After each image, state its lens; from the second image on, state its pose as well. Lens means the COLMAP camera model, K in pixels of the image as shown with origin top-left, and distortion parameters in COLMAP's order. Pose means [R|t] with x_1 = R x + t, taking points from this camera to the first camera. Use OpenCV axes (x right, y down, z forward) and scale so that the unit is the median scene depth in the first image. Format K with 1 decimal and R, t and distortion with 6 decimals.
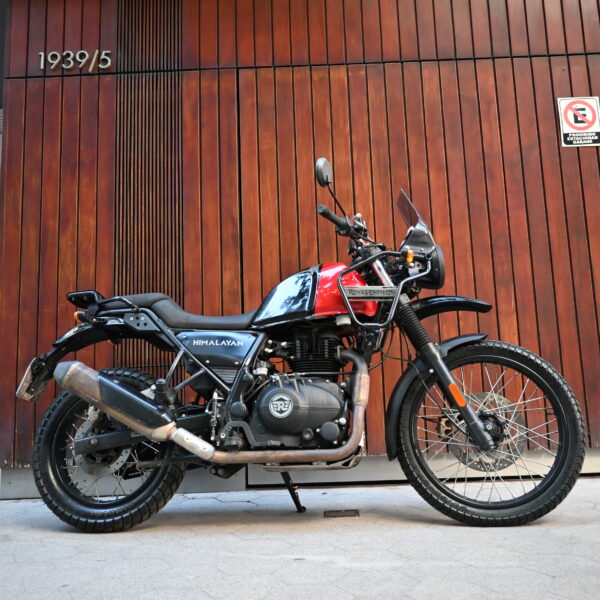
lens RADIAL K [[700.2, 0, 300.0], [0, 700.2, 300.0], [0, 0, 1]] dist [0.069752, -0.021518]
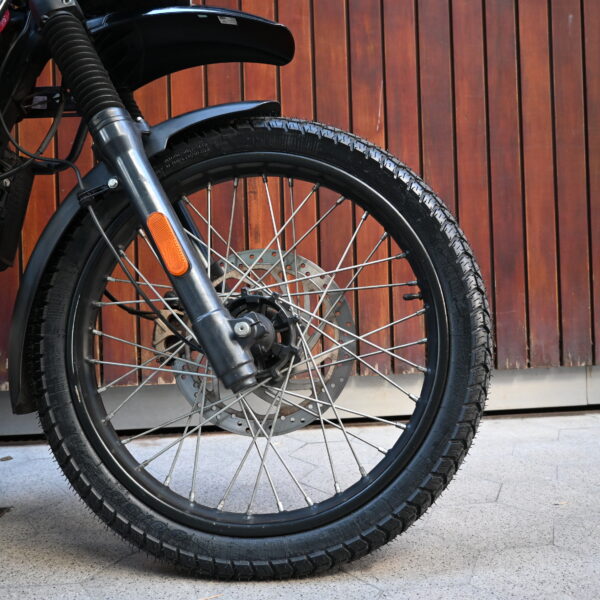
lens RADIAL K [[700.2, 0, 300.0], [0, 700.2, 300.0], [0, 0, 1]] dist [0.069752, -0.021518]
pose [[0.993105, 0.012973, 0.116506, 0.172206], [-0.027262, 0.992168, 0.121901, 0.081226], [-0.114012, -0.124236, 0.985681, 0.431696]]
